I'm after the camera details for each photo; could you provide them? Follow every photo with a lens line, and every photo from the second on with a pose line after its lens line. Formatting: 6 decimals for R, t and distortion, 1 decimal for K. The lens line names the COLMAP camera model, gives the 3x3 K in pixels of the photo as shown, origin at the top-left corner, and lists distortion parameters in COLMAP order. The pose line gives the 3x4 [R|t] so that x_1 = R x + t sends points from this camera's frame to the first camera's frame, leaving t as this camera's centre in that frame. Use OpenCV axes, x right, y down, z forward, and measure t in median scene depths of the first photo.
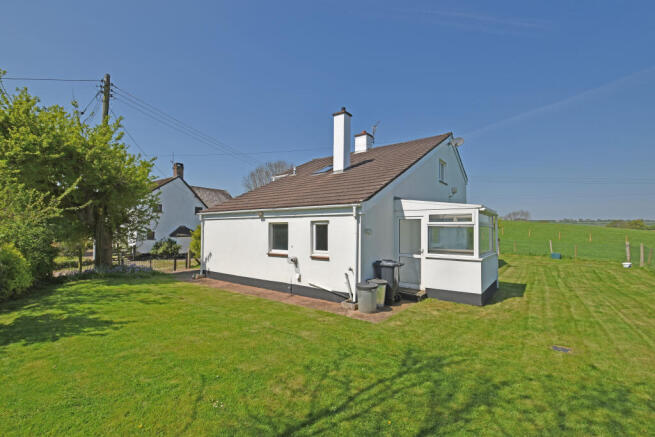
lens RADIAL K [[286.7, 0, 326.2], [0, 286.7, 220.9], [0, 0, 1]] dist [-0.037756, -0.001243]
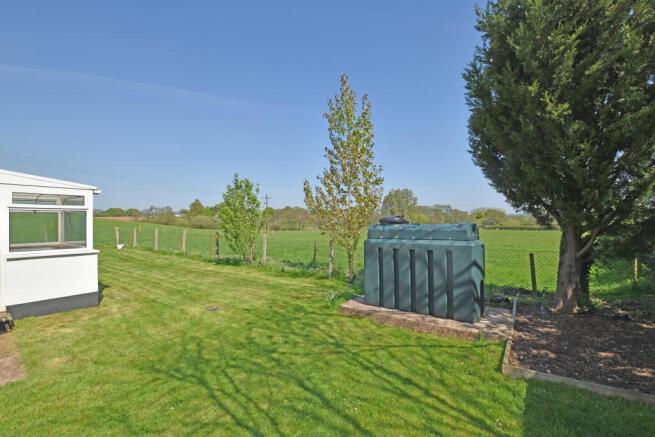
lens RADIAL K [[286.7, 0, 325.7], [0, 286.7, 220.9], [0, 0, 1]] dist [-0.037756, -0.001243]
pose [[-0.032143, -0.010346, 0.999430, -0.518383], [-0.036523, 0.999291, 0.009170, 0.022334], [-0.998816, -0.036207, -0.032498, 0.577032]]
